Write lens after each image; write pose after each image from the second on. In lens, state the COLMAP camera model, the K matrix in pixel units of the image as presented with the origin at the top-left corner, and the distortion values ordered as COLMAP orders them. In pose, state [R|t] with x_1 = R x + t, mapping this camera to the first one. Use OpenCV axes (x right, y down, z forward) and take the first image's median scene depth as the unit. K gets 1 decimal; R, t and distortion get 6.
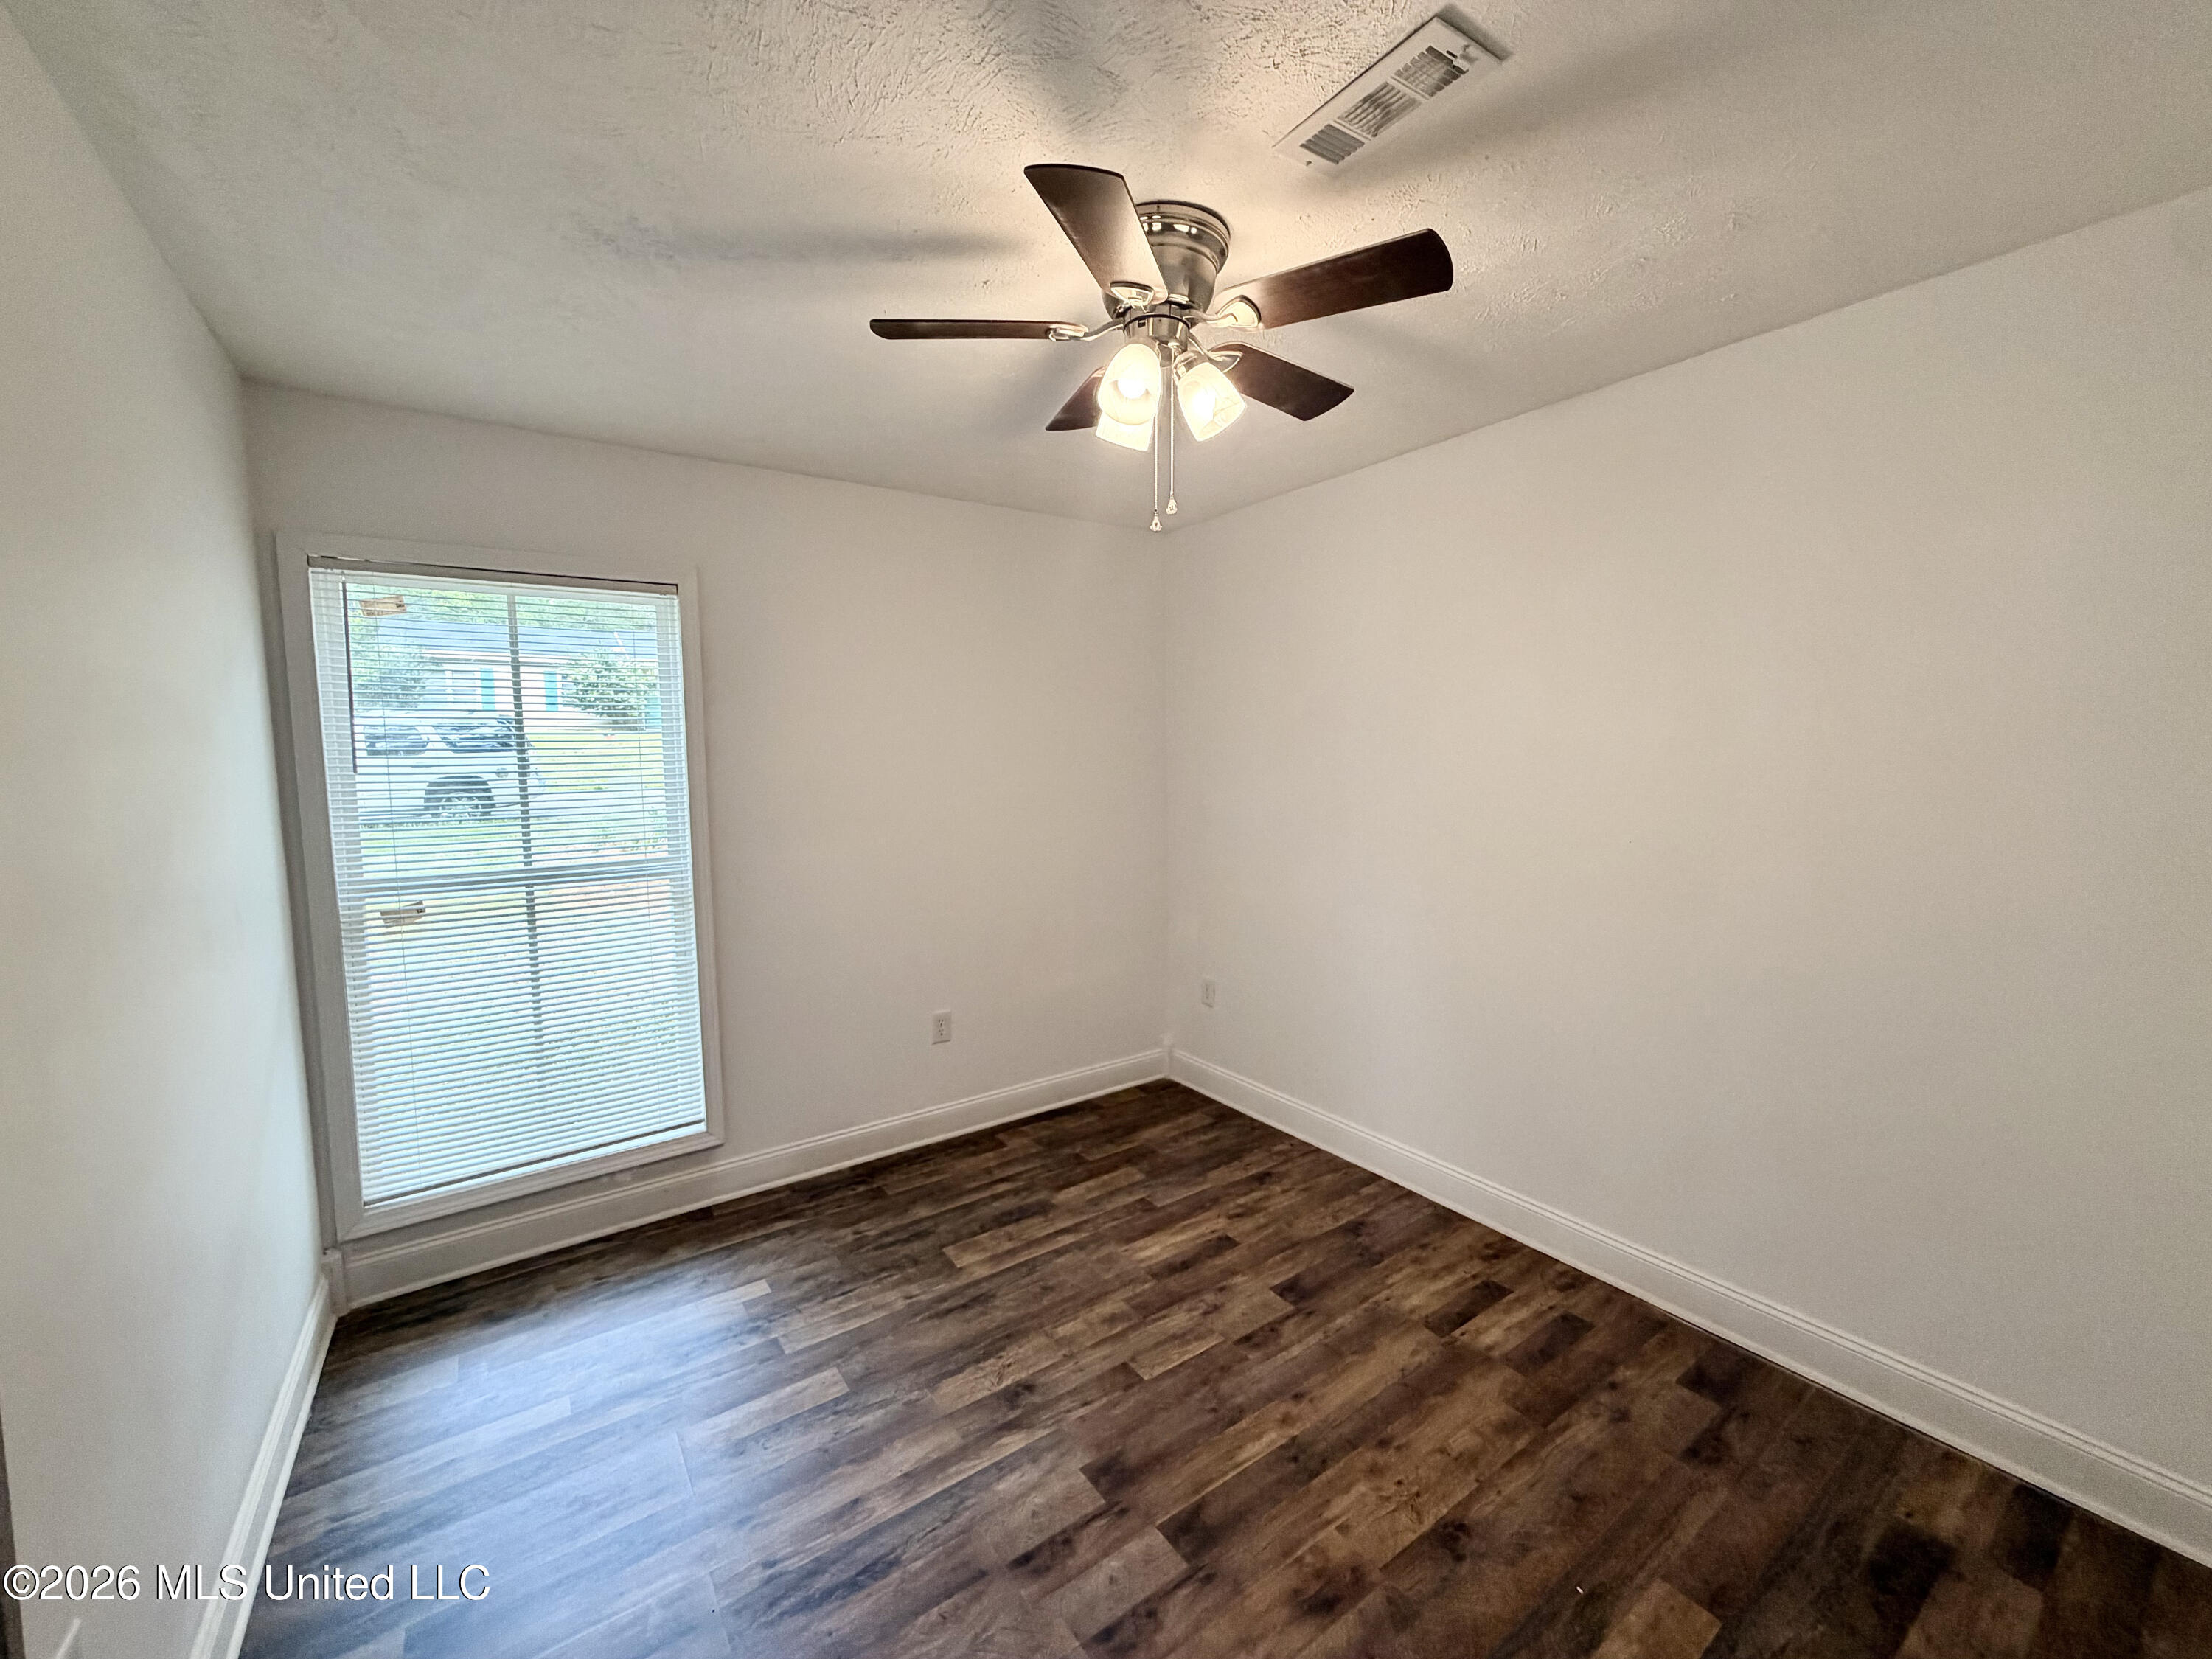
lens RADIAL K [[877.4, 0, 1106.0], [0, 877.4, 829.5], [0, 0, 1]] dist [-0.000009, 0.000156]
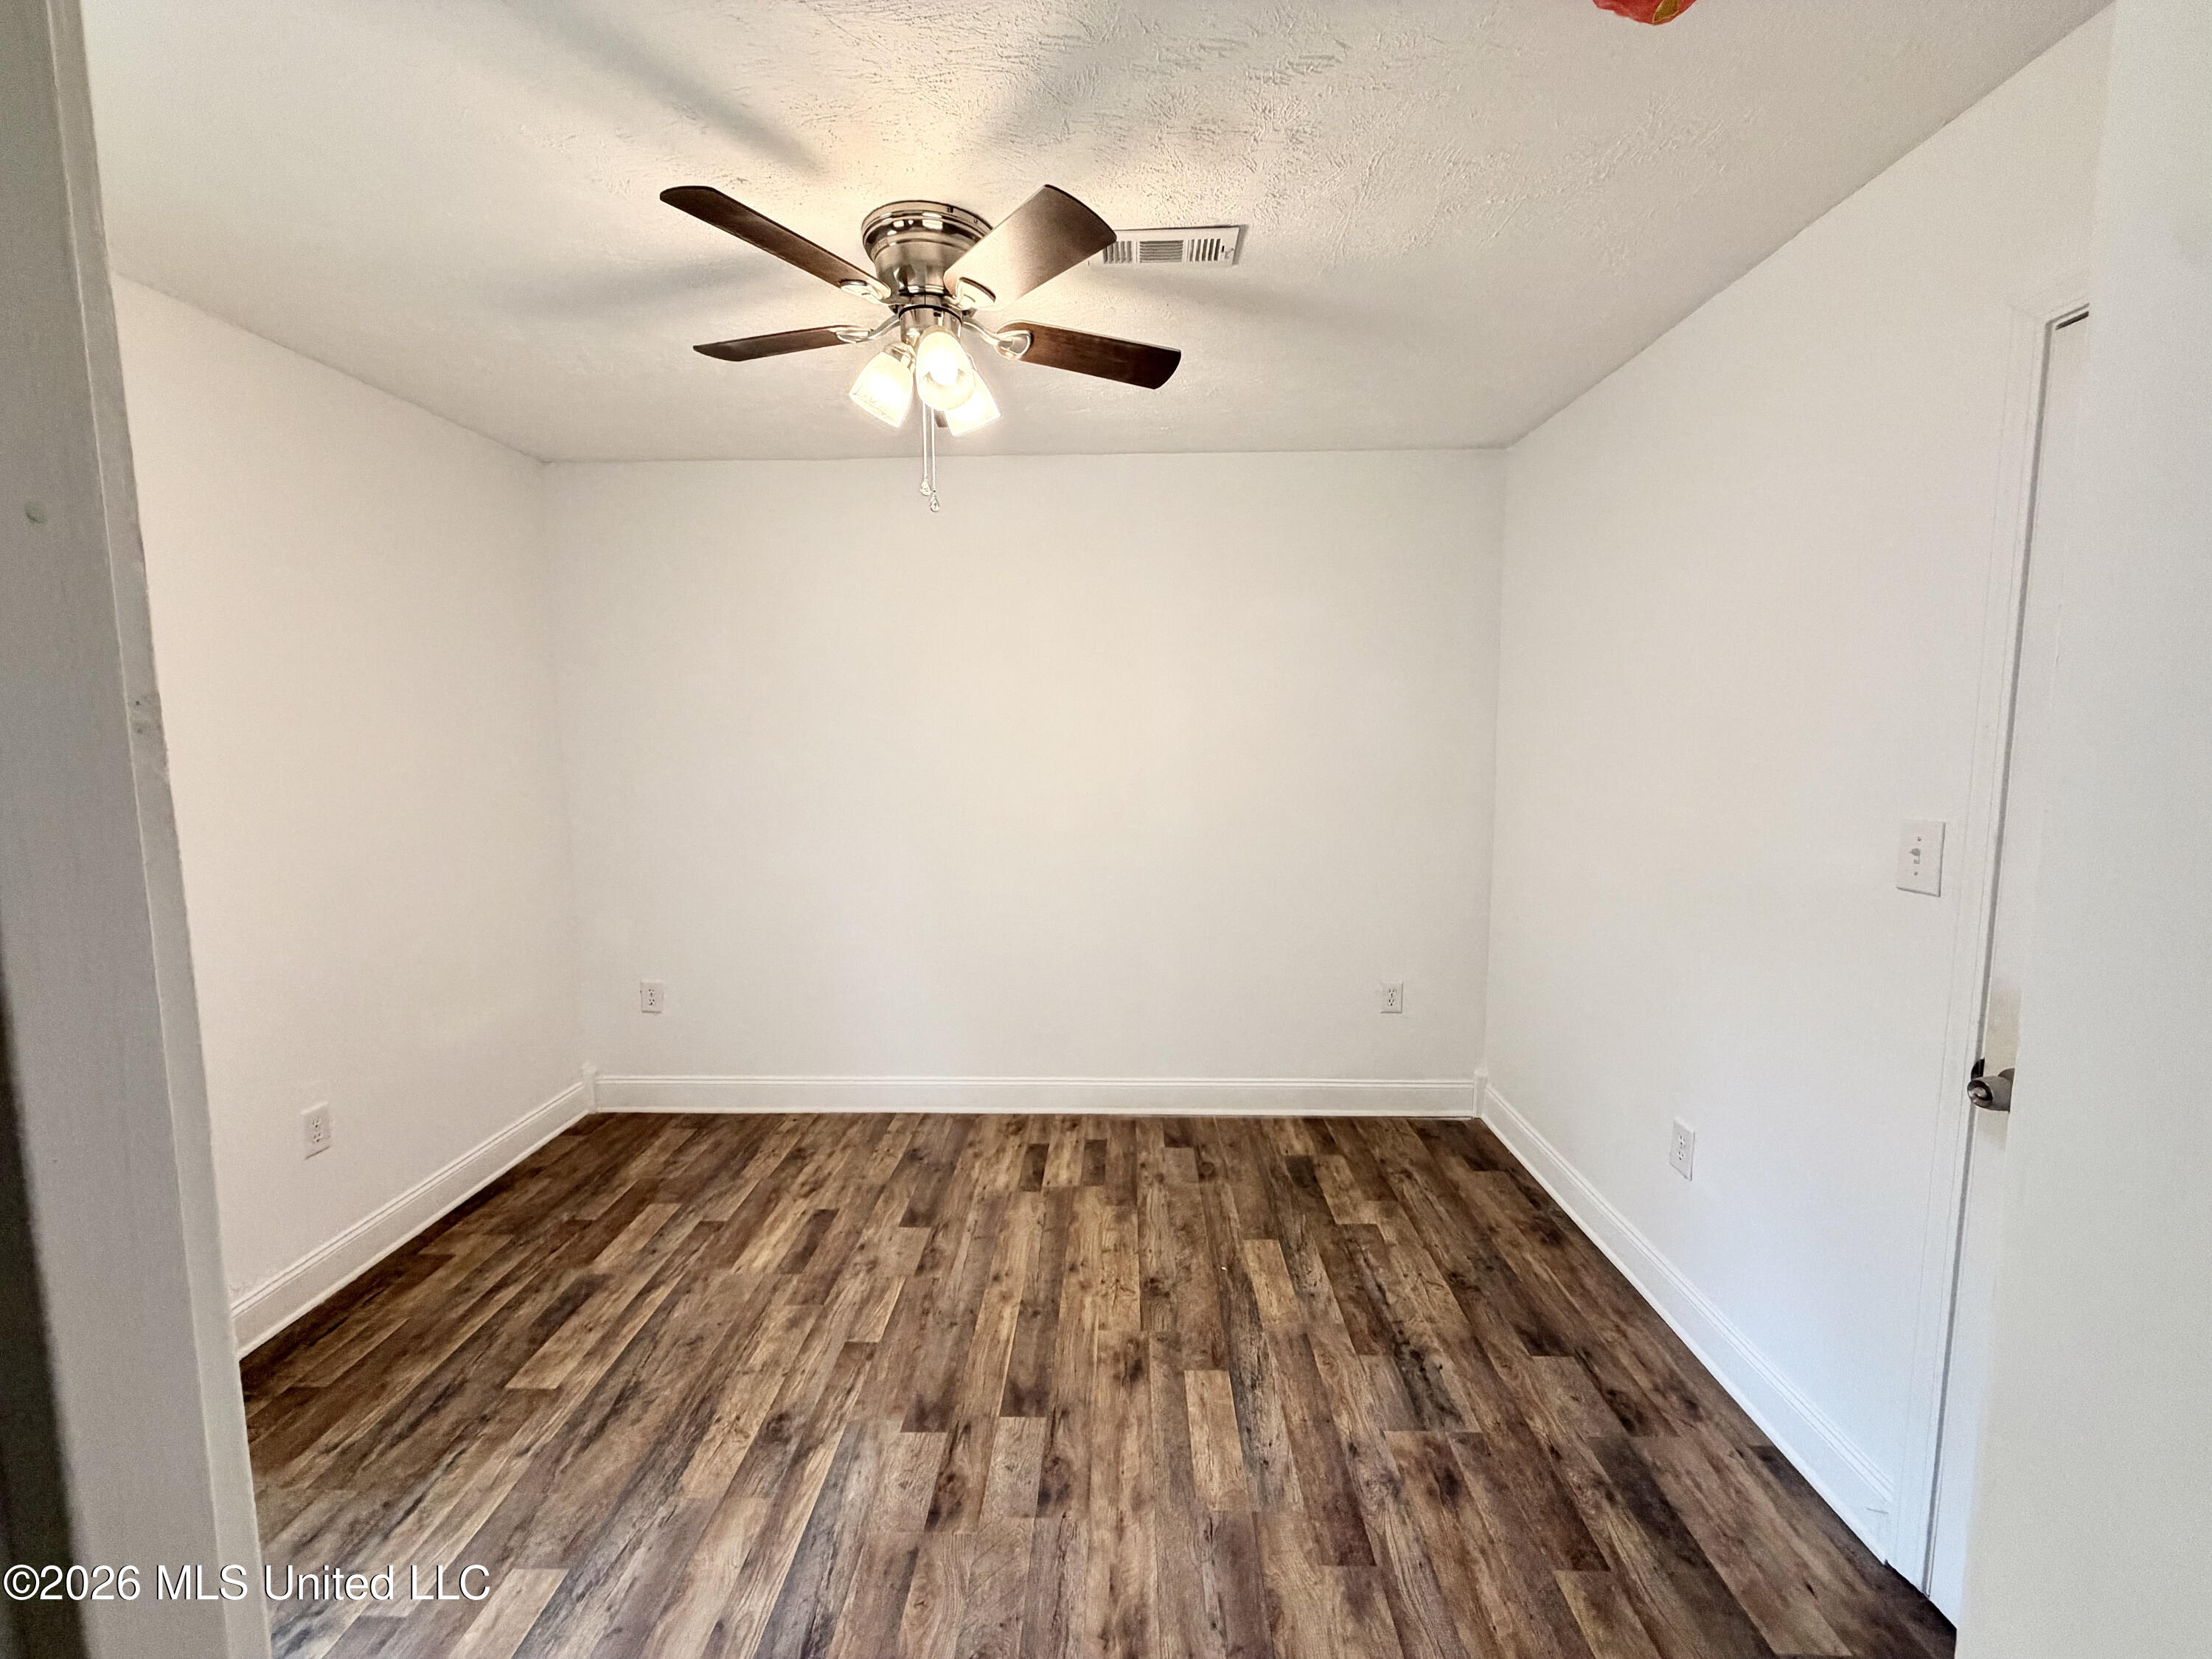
lens RADIAL K [[877.4, 0, 1106.0], [0, 877.4, 829.5], [0, 0, 1]] dist [-0.000009, 0.000156]
pose [[0.593138, -0.081227, 0.800993, -0.553485], [0.069254, 0.996358, 0.049755, 0.003824], [-0.802116, 0.025960, 0.596603, 0.164241]]
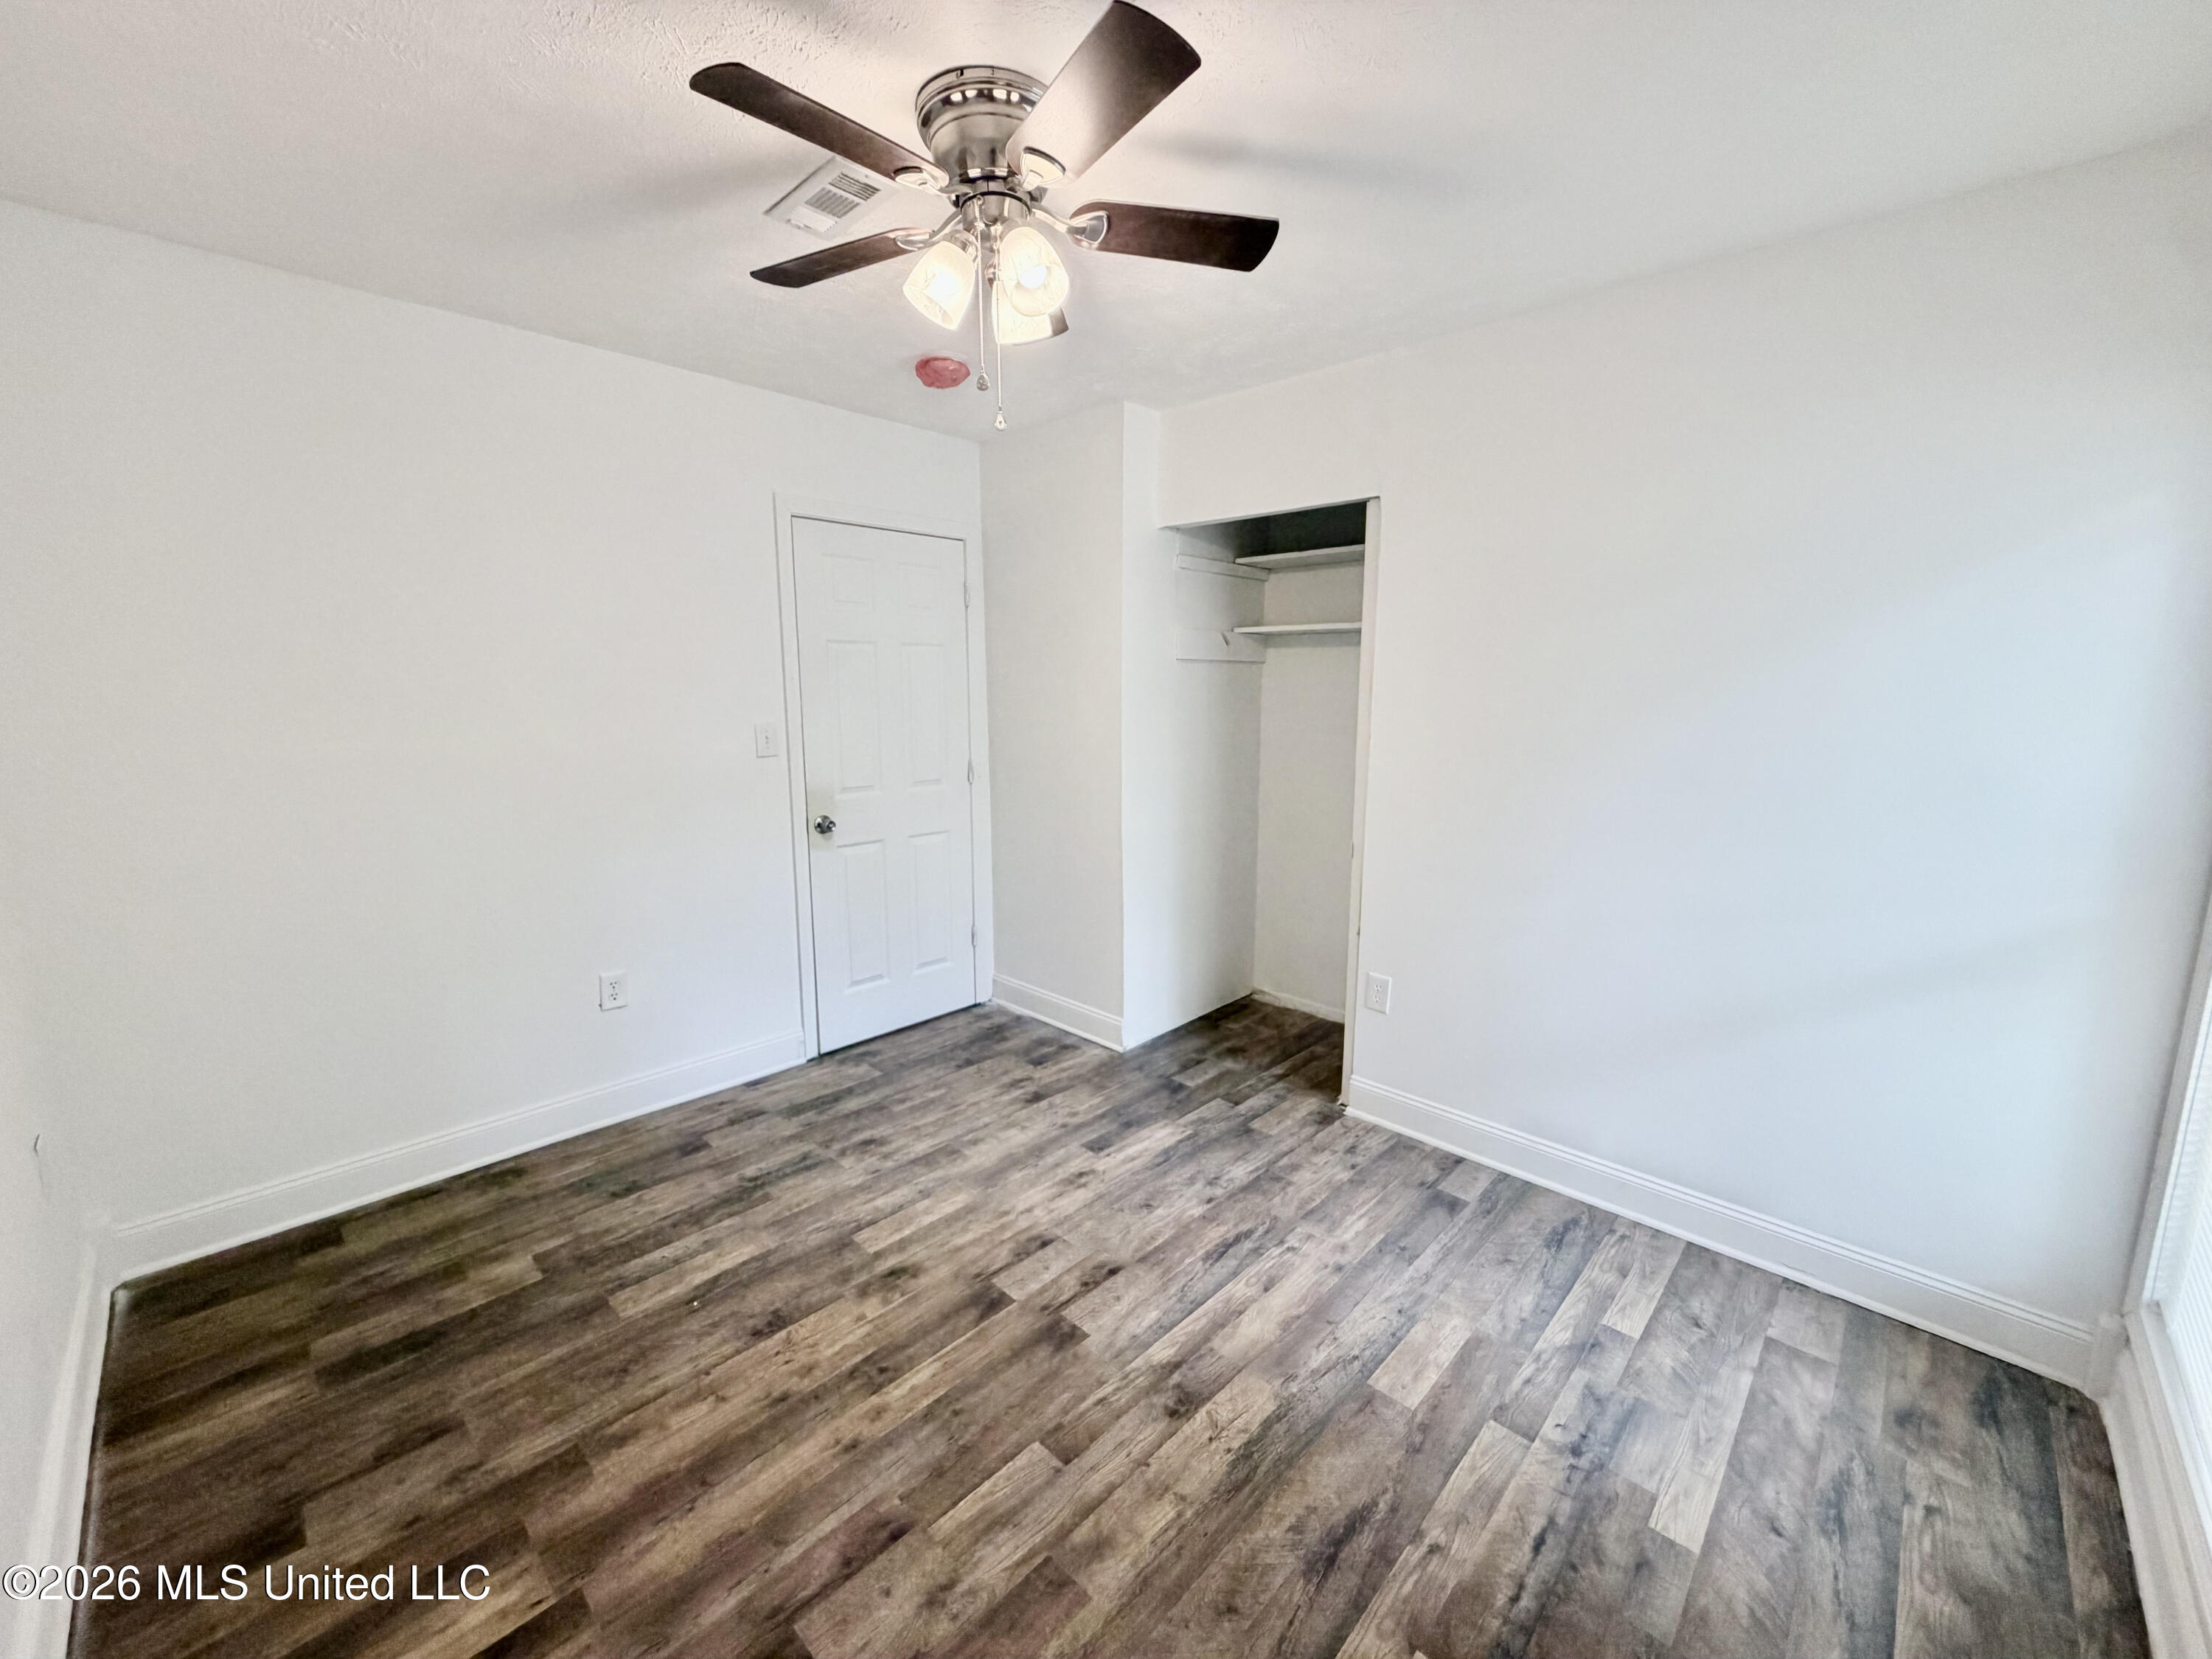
lens RADIAL K [[877.4, 0, 1106.0], [0, 877.4, 829.5], [0, 0, 1]] dist [-0.000009, 0.000156]
pose [[-0.980934, 0.038943, -0.190400, 0.113685], [-0.009602, 0.968810, 0.247619, -0.121259], [0.194105, 0.244726, -0.949964, 1.614769]]
